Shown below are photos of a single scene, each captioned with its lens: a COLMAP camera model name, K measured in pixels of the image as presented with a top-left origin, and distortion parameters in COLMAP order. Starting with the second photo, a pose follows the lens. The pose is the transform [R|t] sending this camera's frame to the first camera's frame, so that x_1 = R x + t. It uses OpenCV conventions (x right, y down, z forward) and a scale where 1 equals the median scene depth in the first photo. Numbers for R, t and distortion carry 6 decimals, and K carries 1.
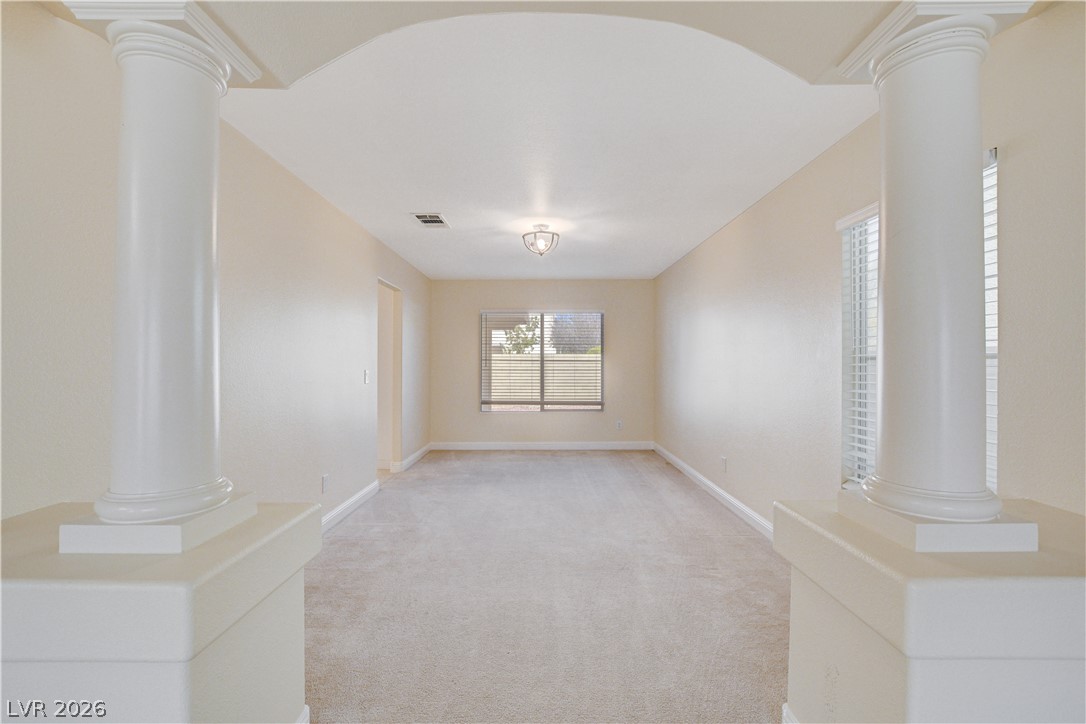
lens RADIAL K [[469.2, 0, 547.4], [0, 469.2, 363.1], [0, 0, 1]] dist [-0.010603, 0.000152]
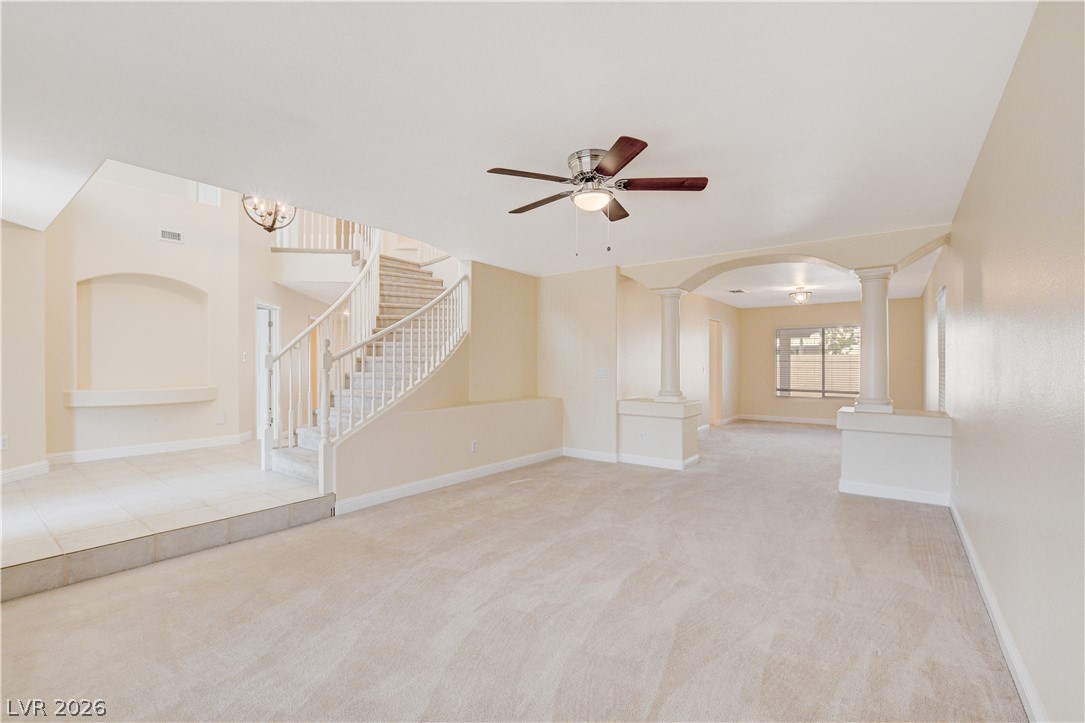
lens RADIAL K [[468.7, 0, 544.7], [0, 468.7, 360.3], [0, 0, 1]] dist [-0.010603, 0.000152]
pose [[0.787108, 0.003665, -0.616805, 0.198610], [-0.004771, 0.999989, -0.000146, -0.005174], [0.616797, 0.003058, 0.787116, -0.631916]]
